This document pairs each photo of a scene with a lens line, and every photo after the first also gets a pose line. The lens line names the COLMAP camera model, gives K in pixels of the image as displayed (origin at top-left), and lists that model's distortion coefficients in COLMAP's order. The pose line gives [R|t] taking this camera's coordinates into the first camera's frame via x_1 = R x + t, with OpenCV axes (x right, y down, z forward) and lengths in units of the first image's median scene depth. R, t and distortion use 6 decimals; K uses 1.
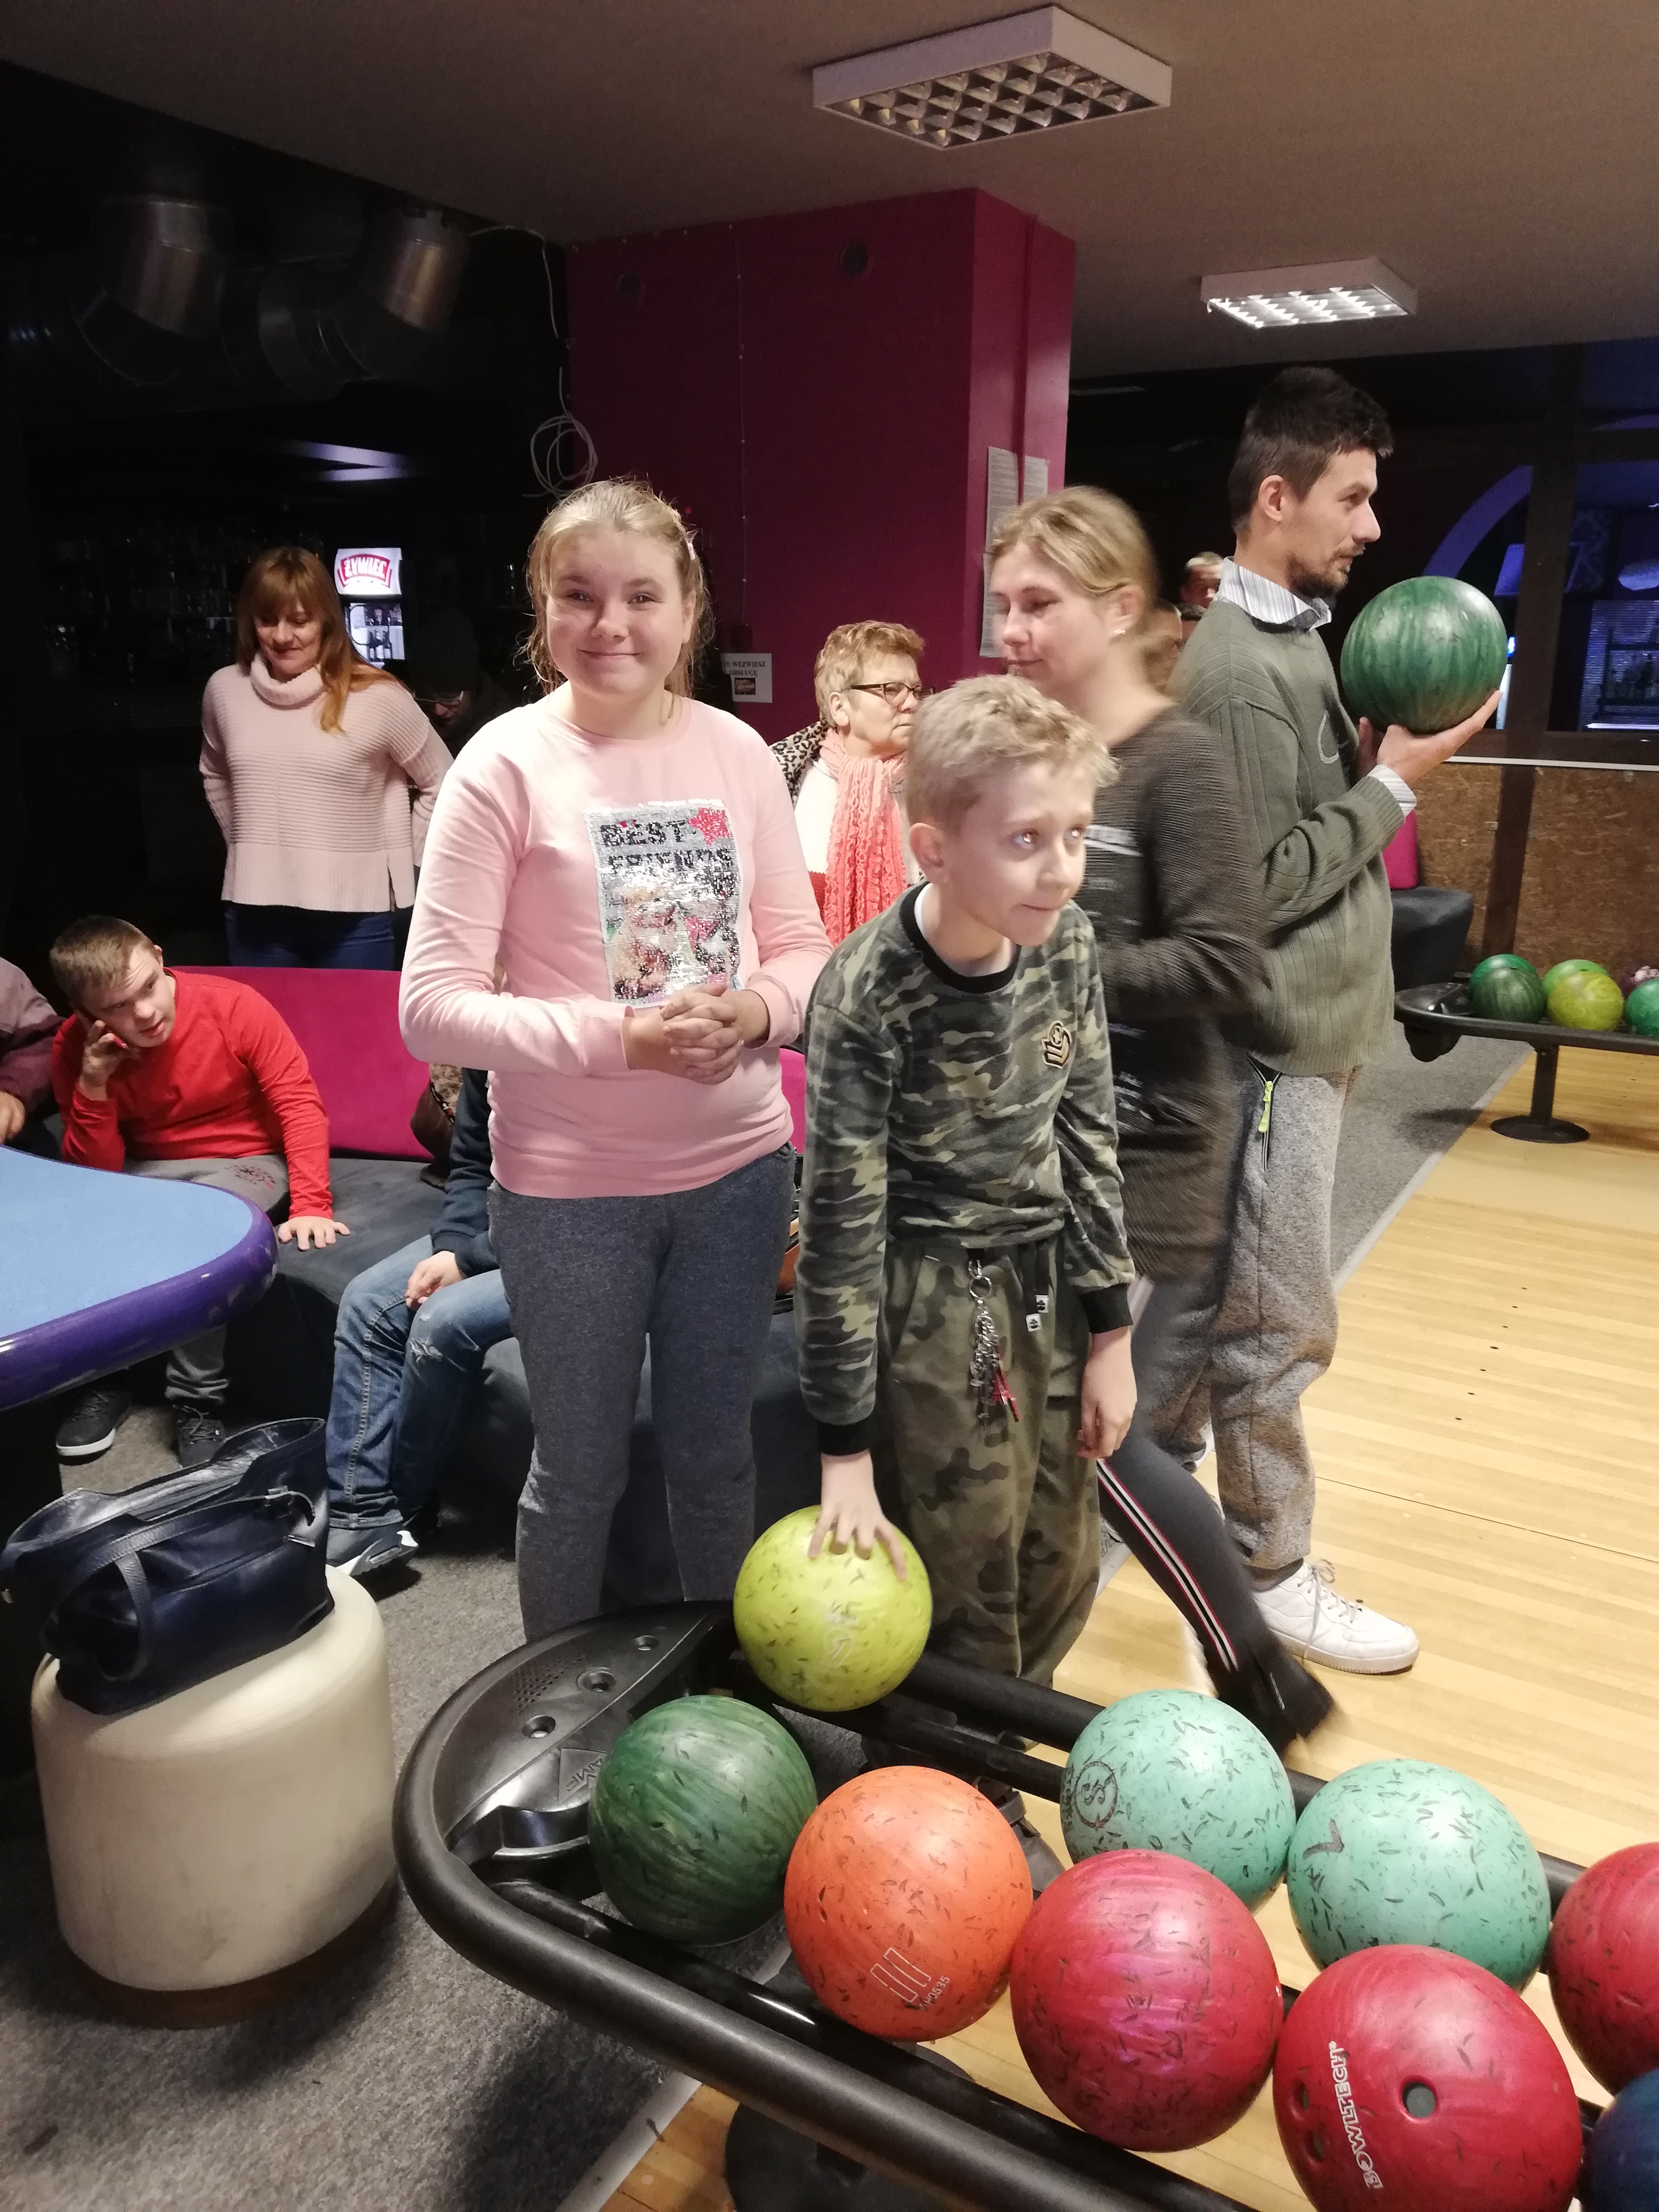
lens RADIAL K [[1676.2, 0, 853.0], [0, 1676.2, 1111.0], [0, 0, 1]] dist [0.034350, -0.051372]
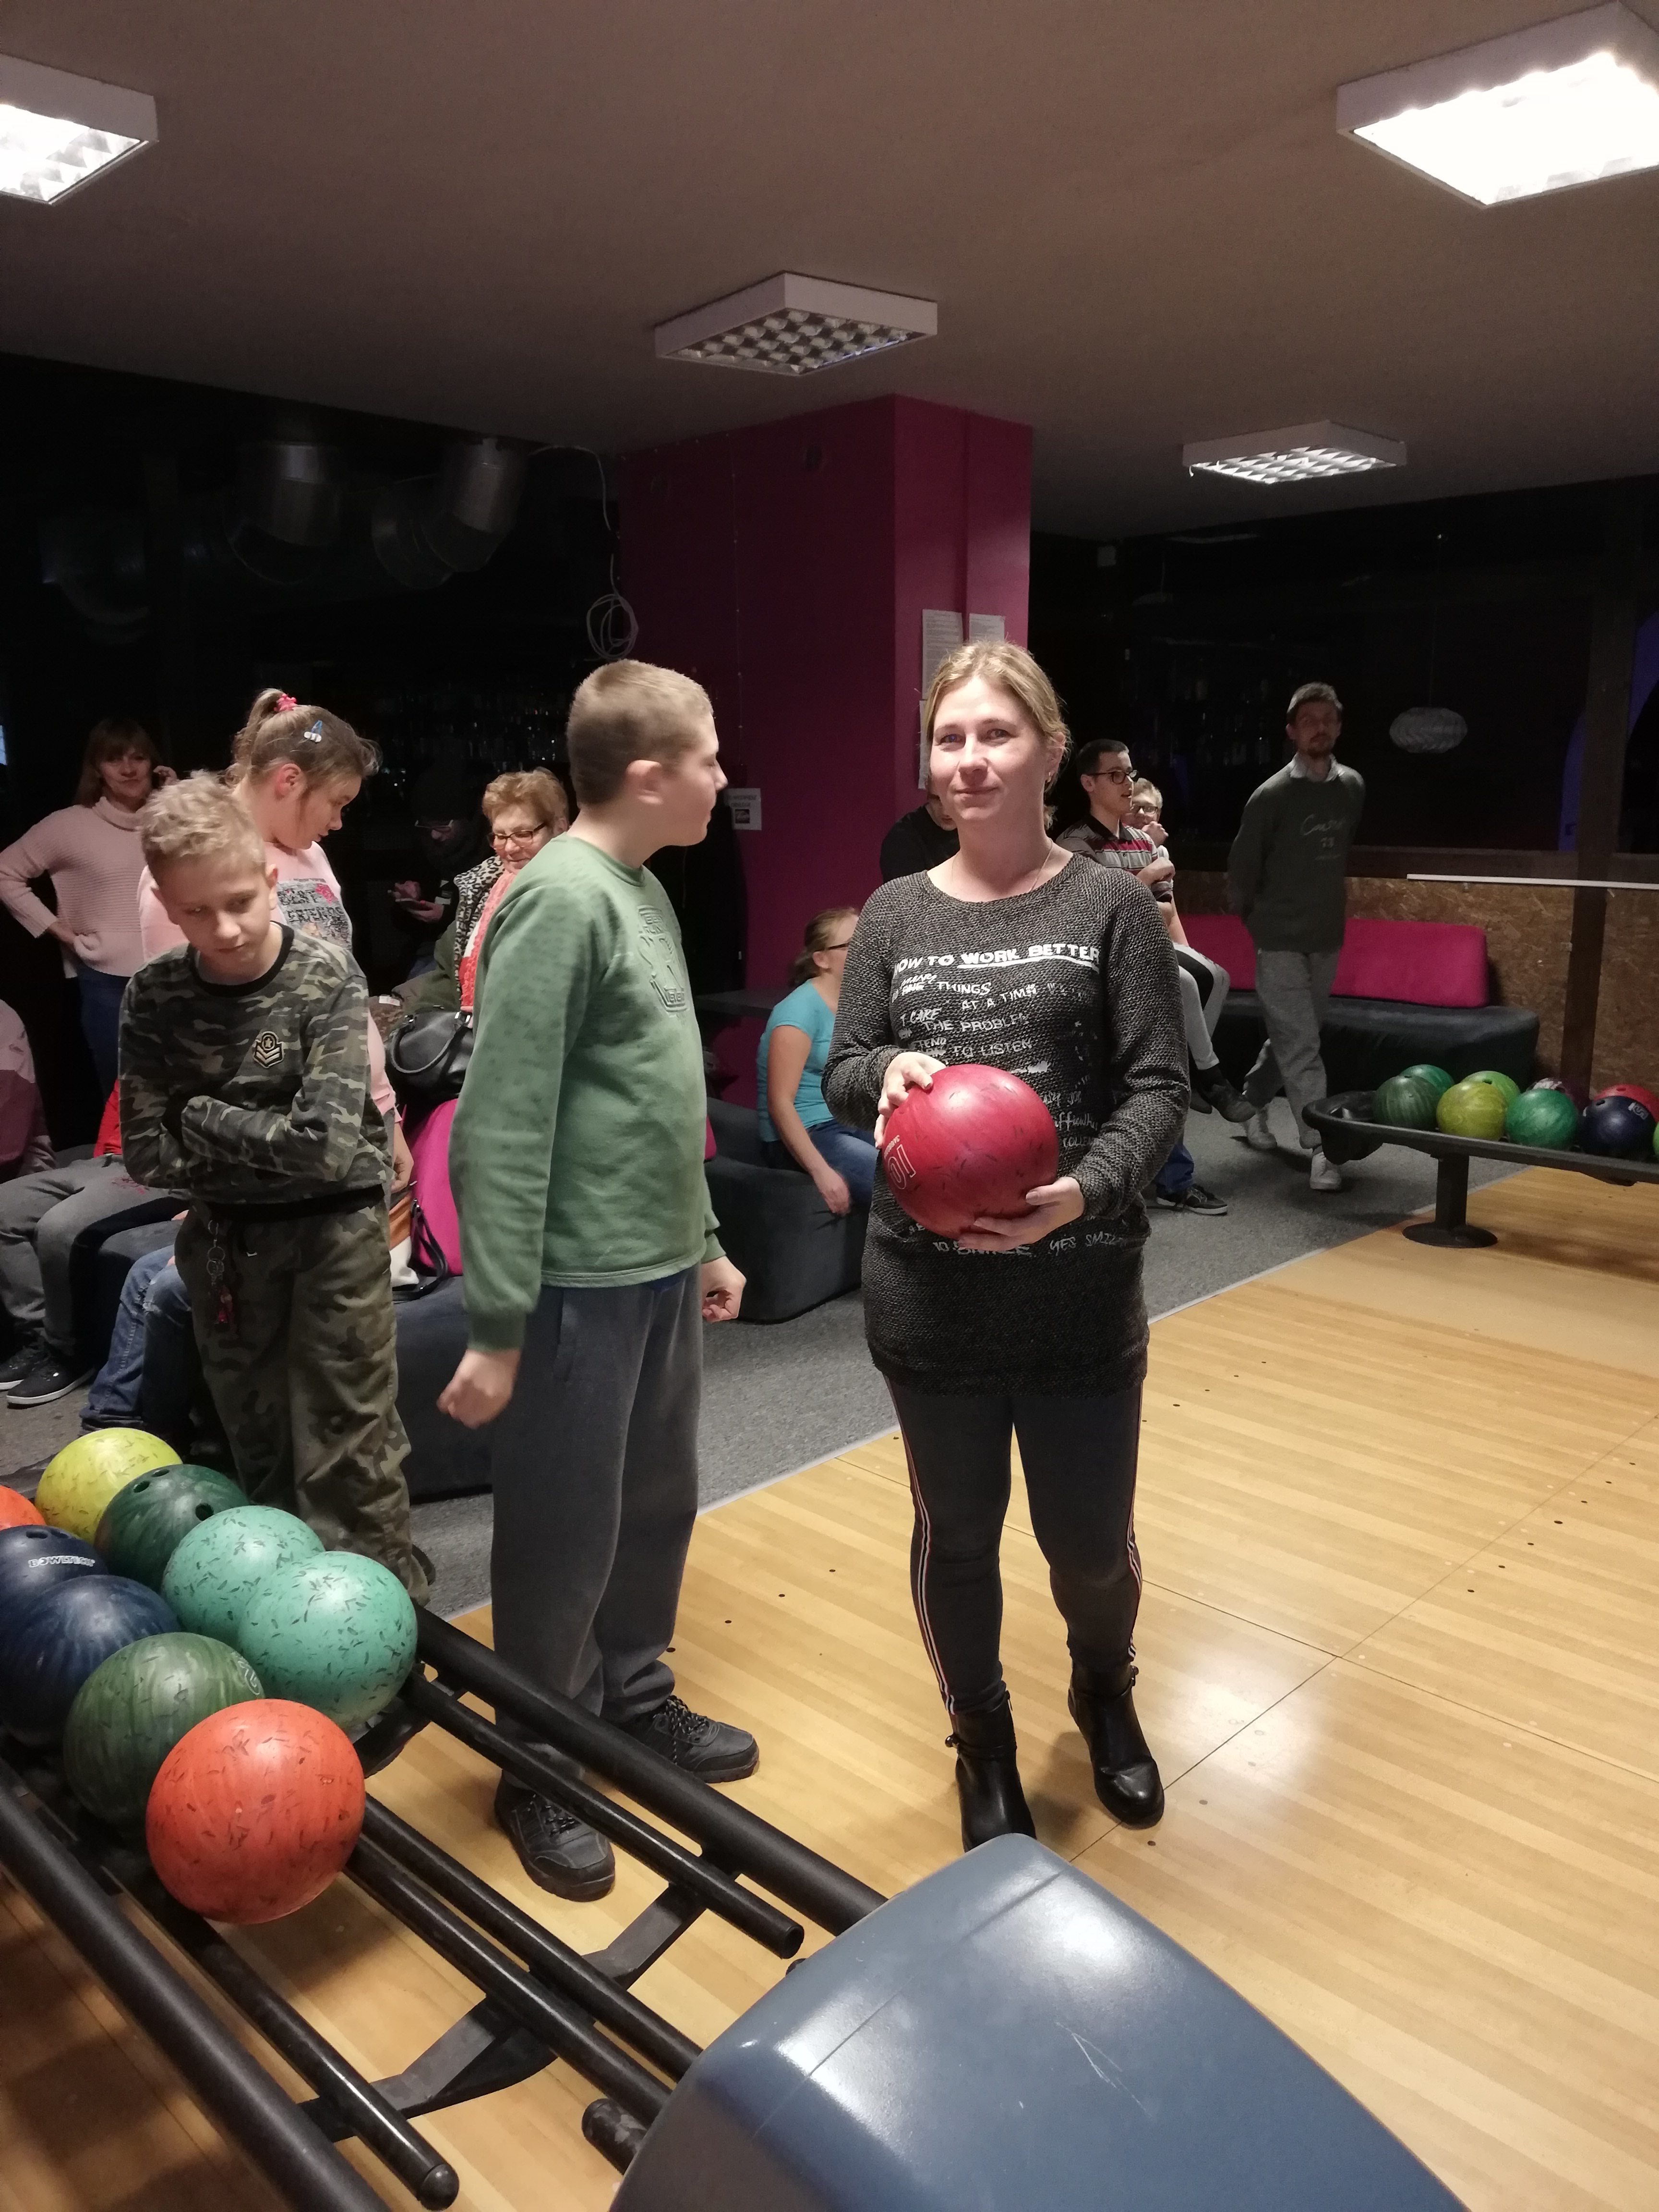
lens RADIAL K [[1676.2, 0, 846.7], [0, 1676.2, 1115.2], [0, 0, 1]] dist [0.034350, -0.051372]
pose [[0.969577, 0.035123, -0.242252, 0.295583], [-0.052141, 0.996574, -0.064199, 0.023025], [0.239168, 0.074877, 0.968087, -0.086649]]
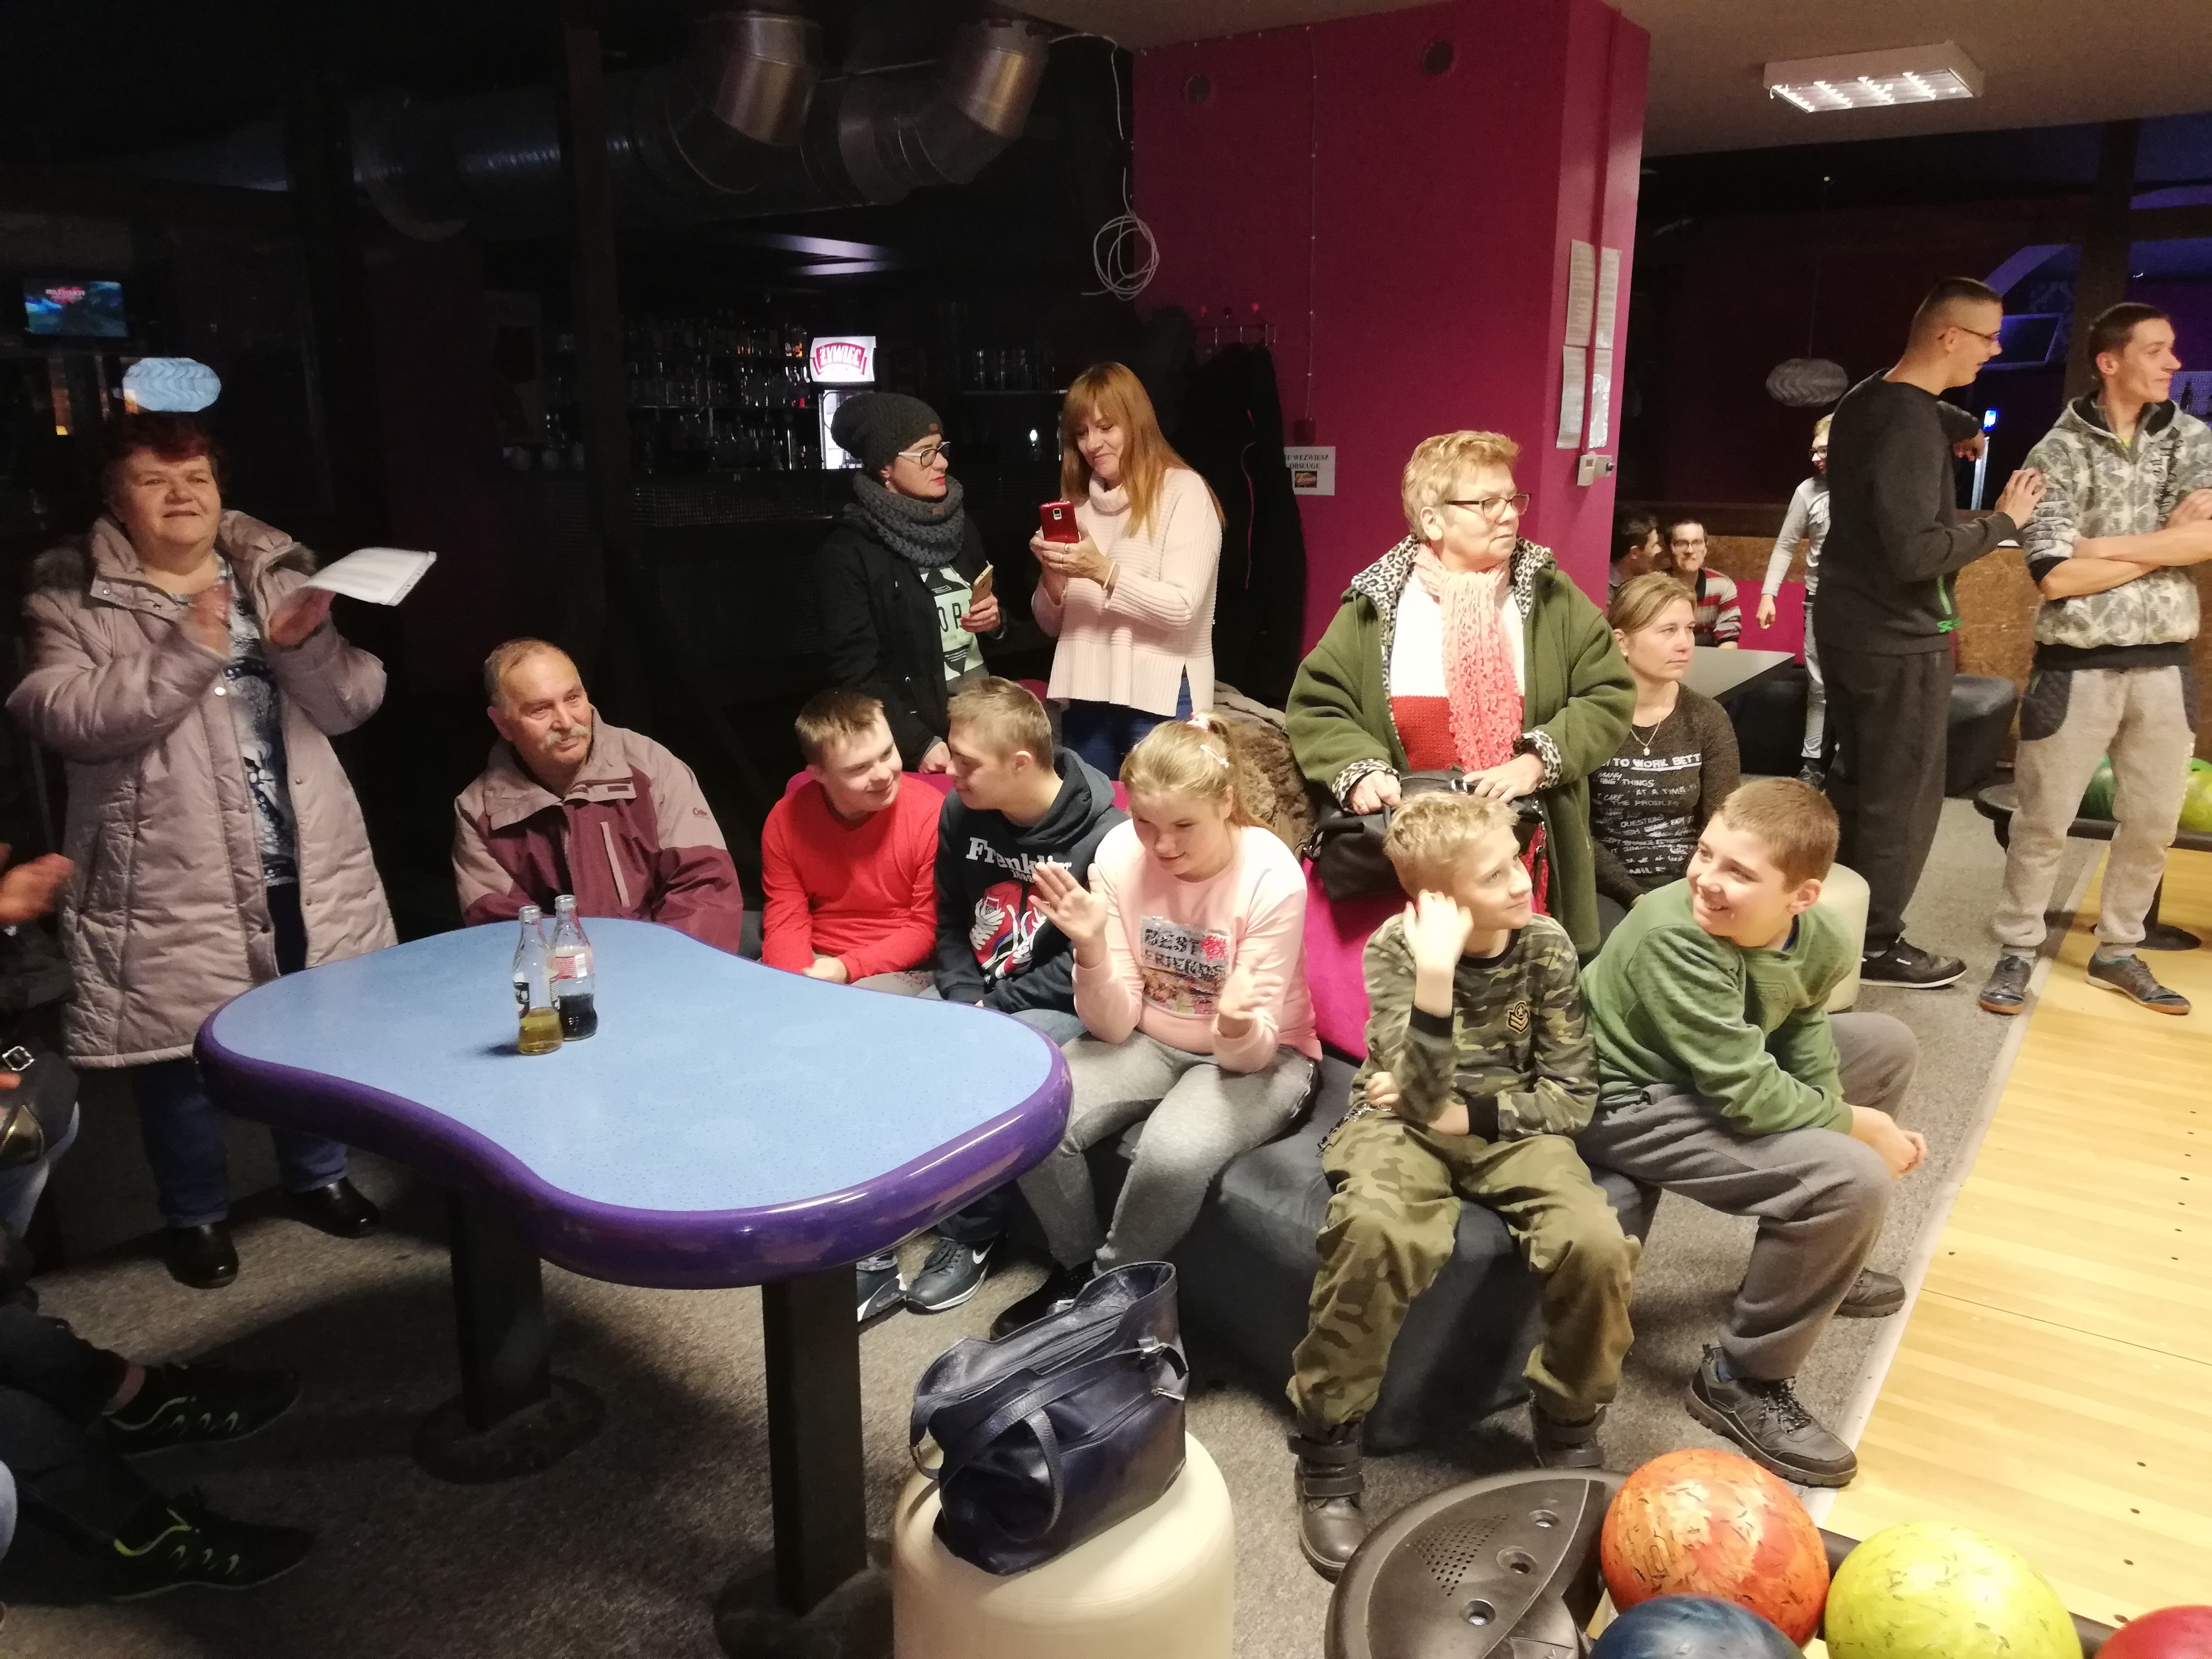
lens RADIAL K [[1676.2, 0, 1128.7], [0, 1676.2, 820.9], [0, 0, 1]] dist [0.034350, -0.051372]
pose [[0.997641, 0.007019, -0.068286, -0.101116], [-0.009404, 0.999355, -0.034671, -0.014820], [0.067998, 0.035231, 0.997063, 0.006298]]
